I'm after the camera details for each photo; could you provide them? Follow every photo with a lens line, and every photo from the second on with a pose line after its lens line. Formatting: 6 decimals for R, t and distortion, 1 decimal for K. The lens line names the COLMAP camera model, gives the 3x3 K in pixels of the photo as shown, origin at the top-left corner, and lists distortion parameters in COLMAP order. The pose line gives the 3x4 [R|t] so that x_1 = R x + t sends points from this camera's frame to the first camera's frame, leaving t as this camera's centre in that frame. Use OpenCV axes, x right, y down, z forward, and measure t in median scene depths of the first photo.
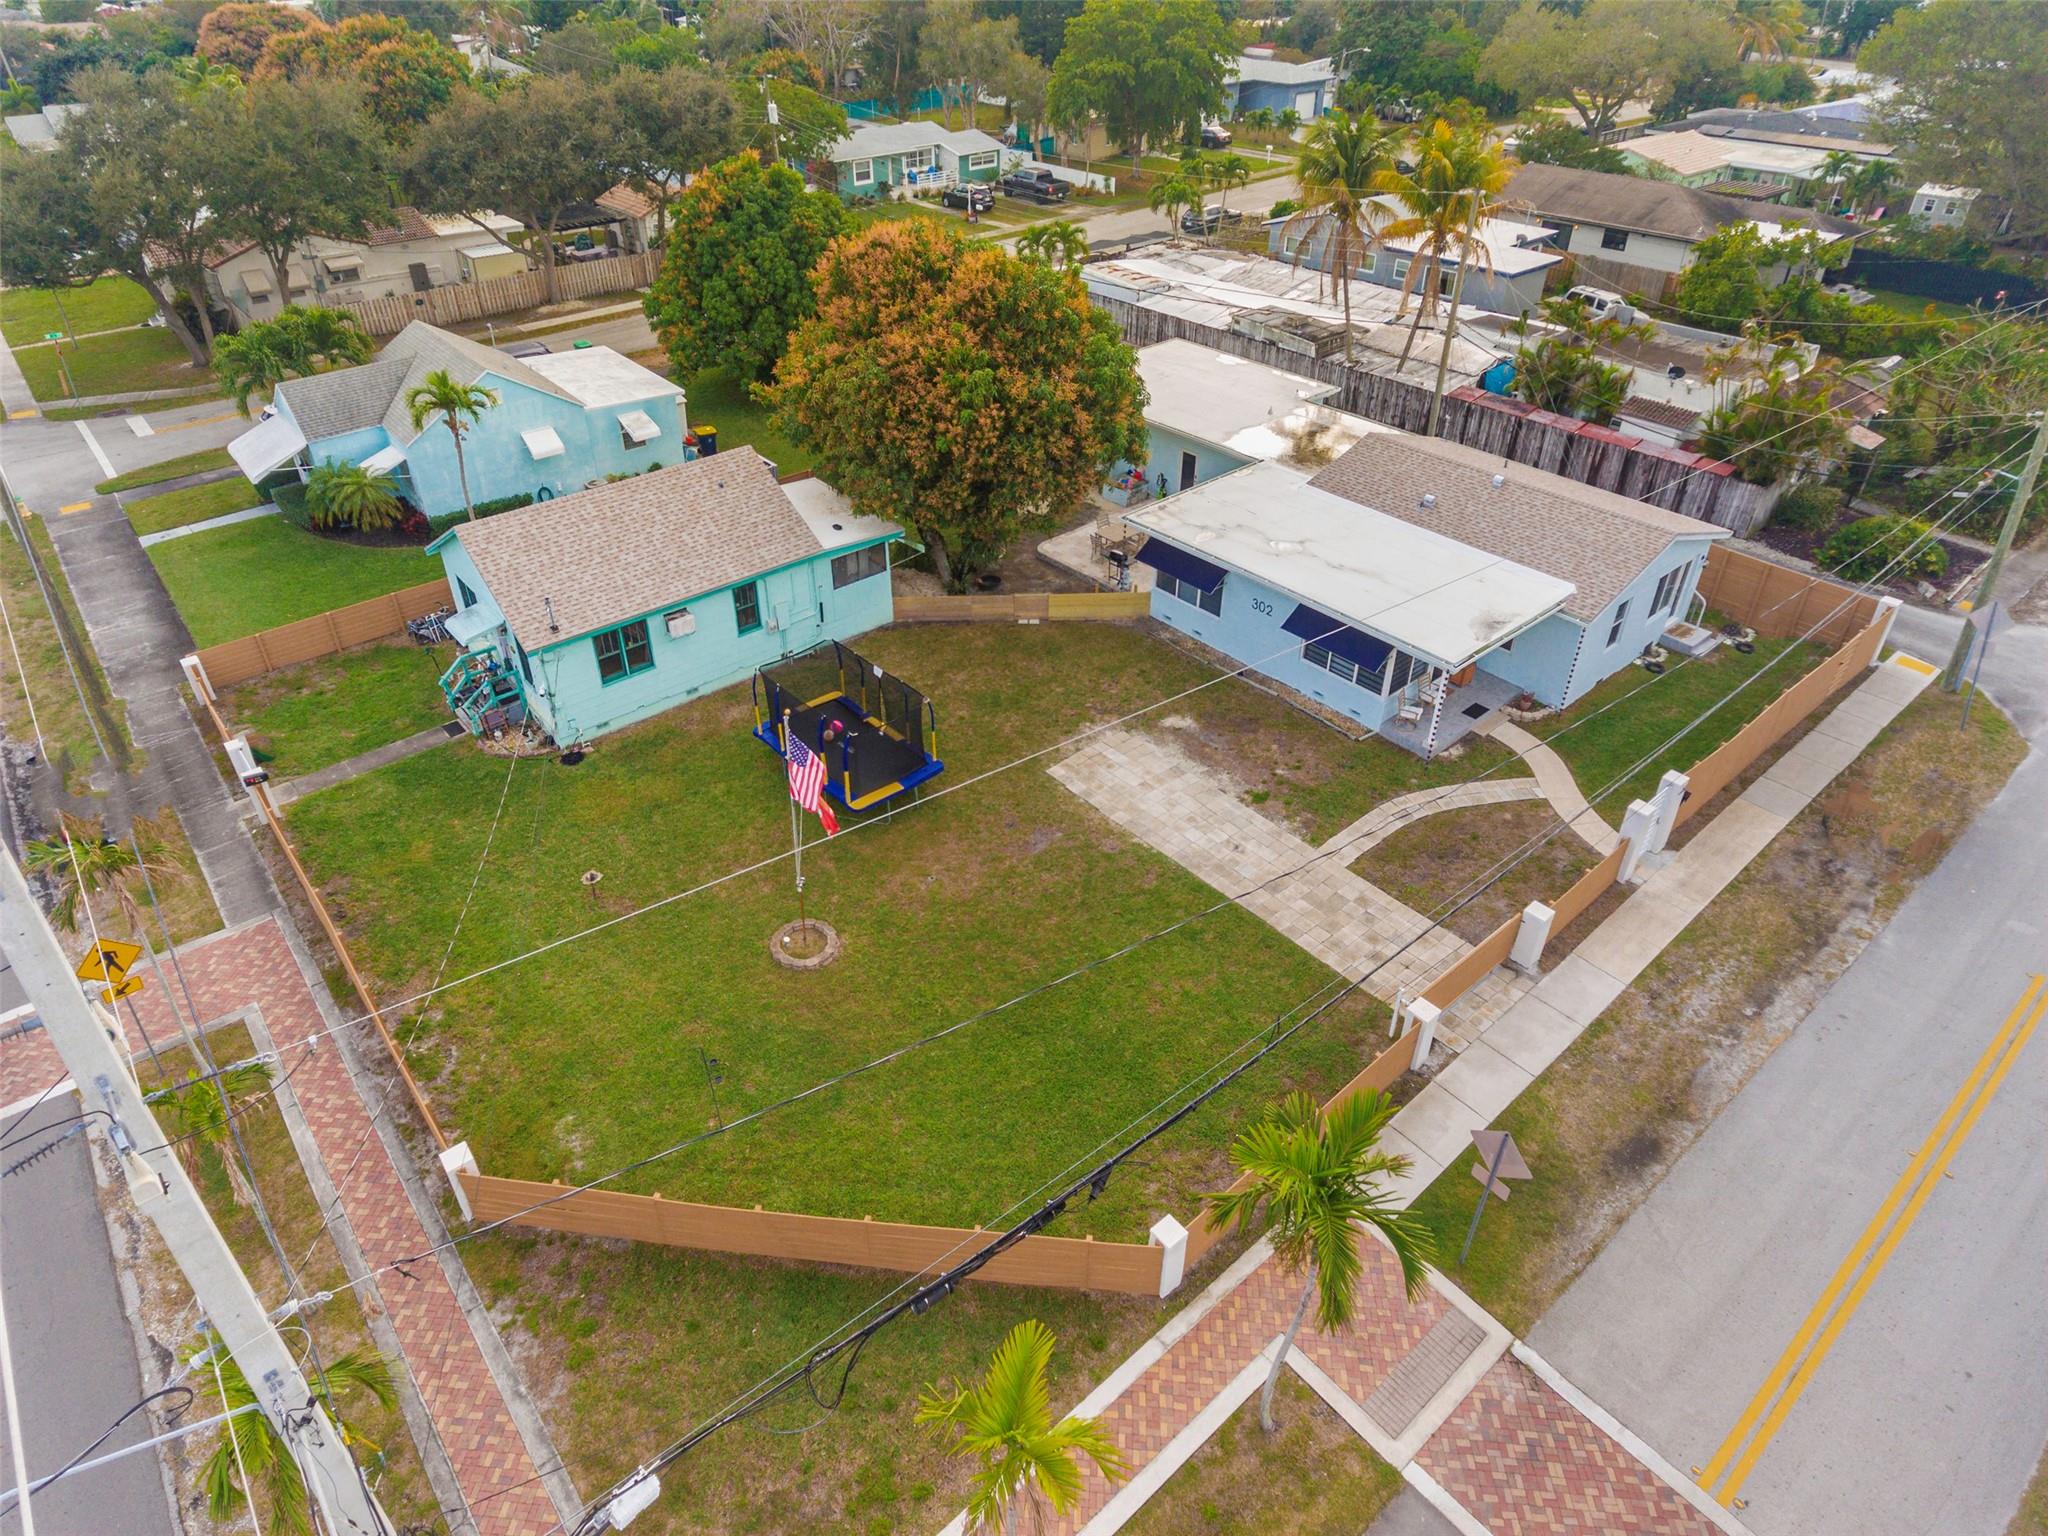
lens RADIAL K [[1202.7, 0, 1020.8], [0, 1202.7, 754.7], [0, 0, 1]] dist [-0.000867, -0.000241]
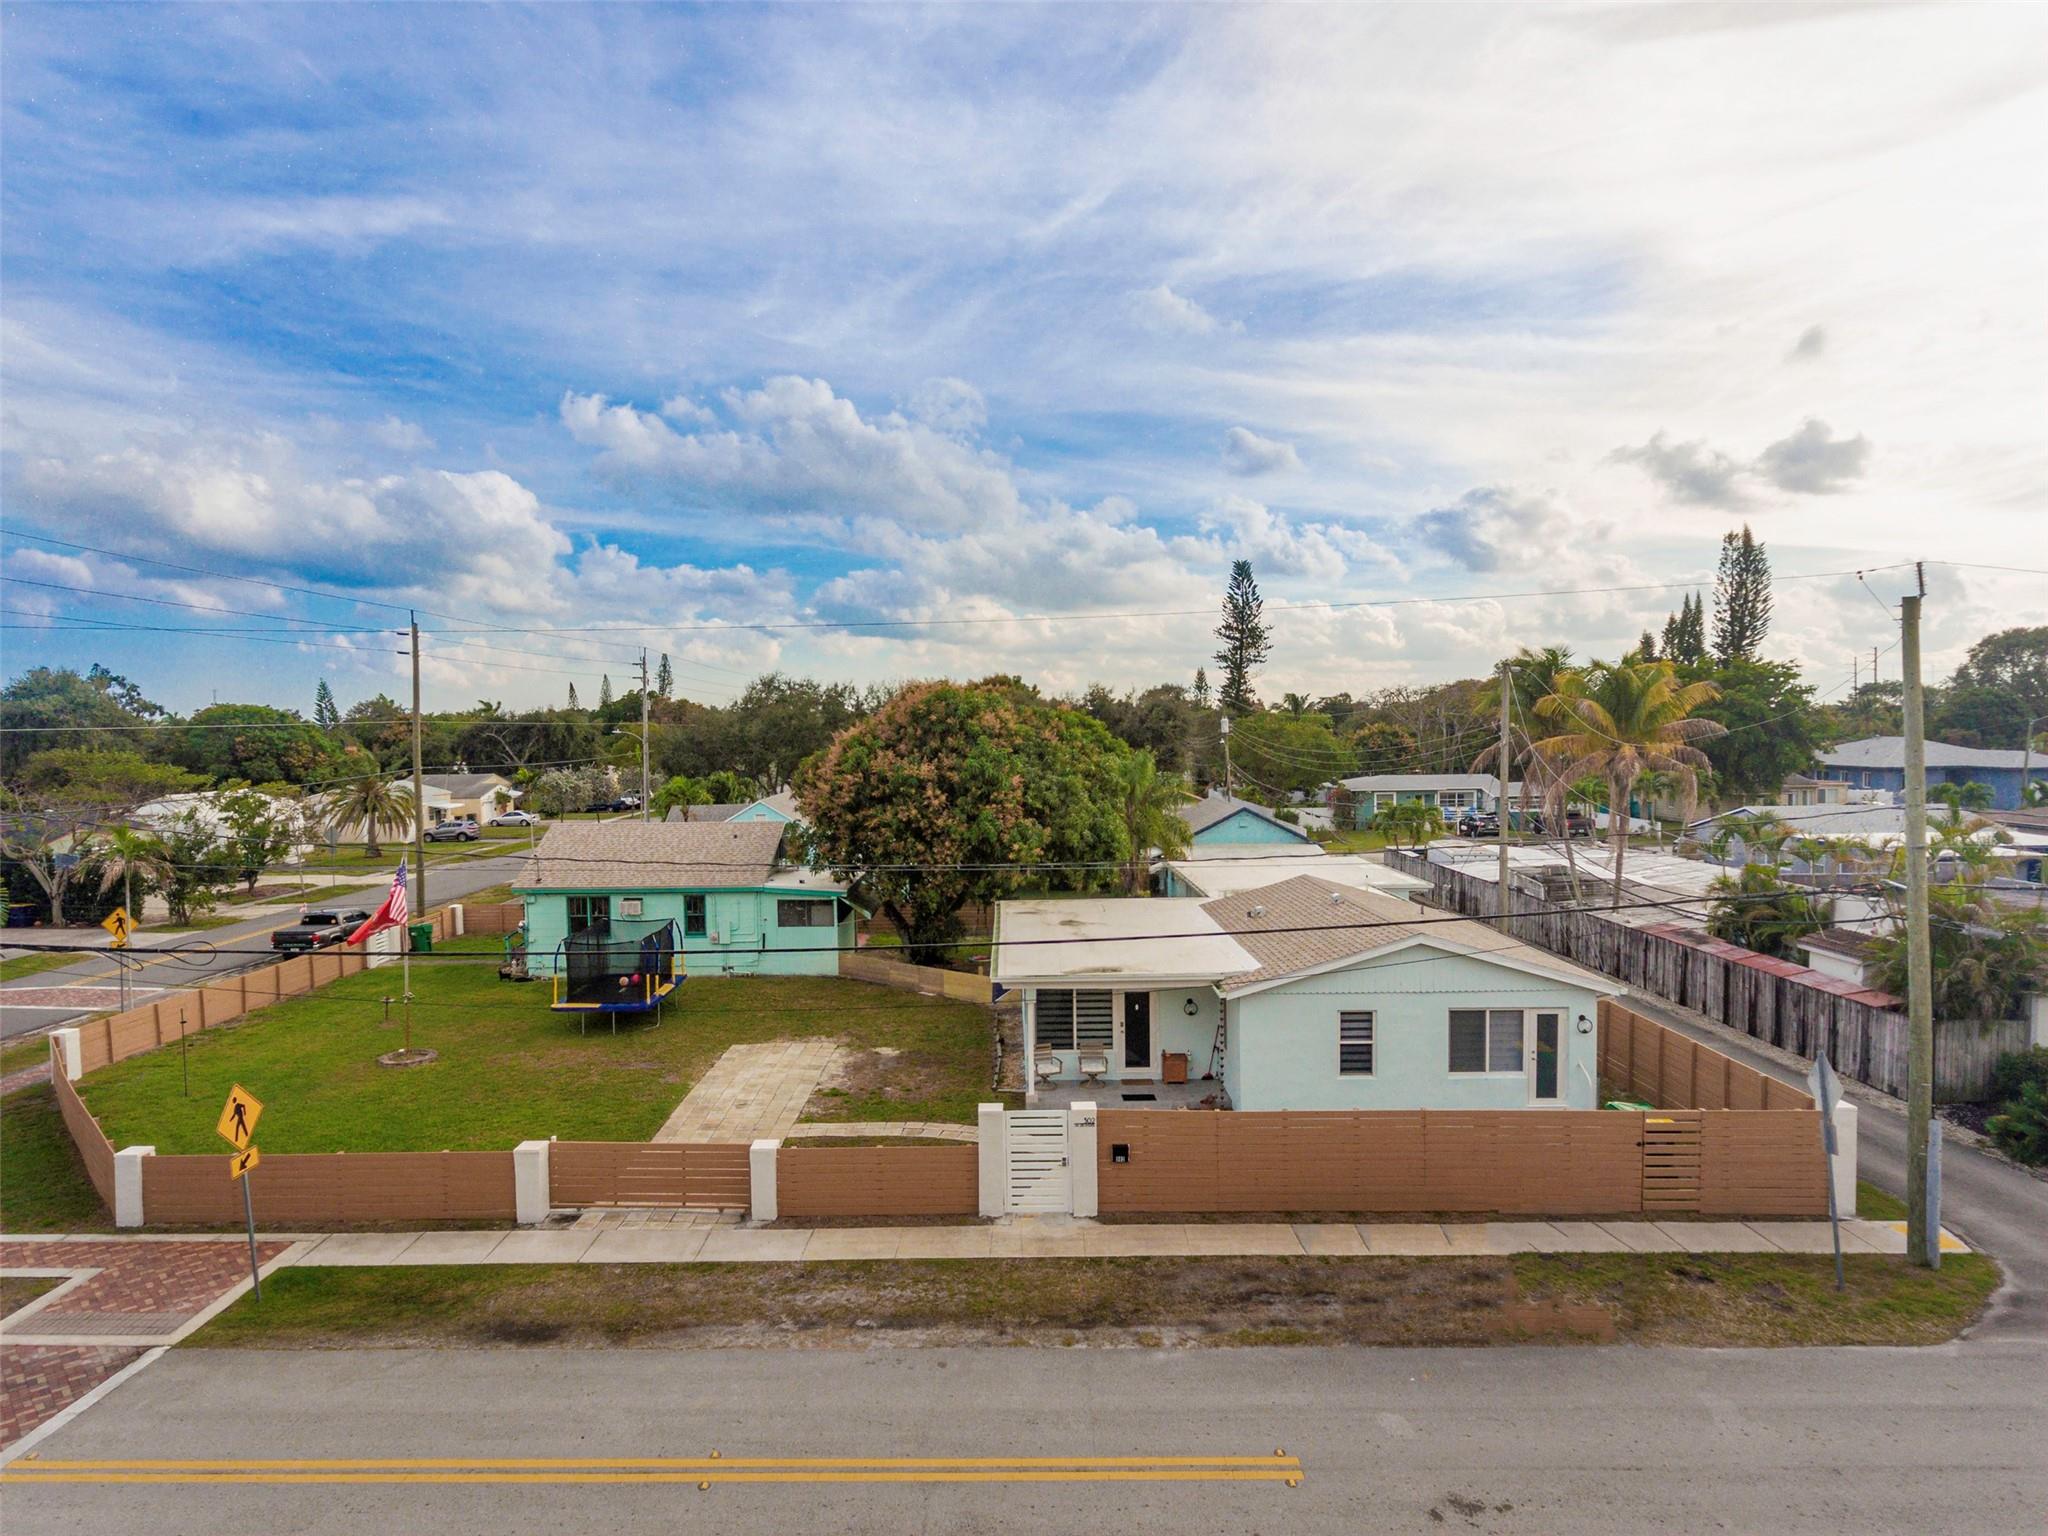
lens RADIAL K [[1202.7, 0, 1020.4], [0, 1202.7, 762.8], [0, 0, 1]] dist [-0.000867, -0.000241]
pose [[0.763624, 0.009072, -0.645598, 0.980165], [-0.360399, 0.835623, -0.414543, 0.167751], [0.535716, 0.549228, 0.641371, 0.330871]]
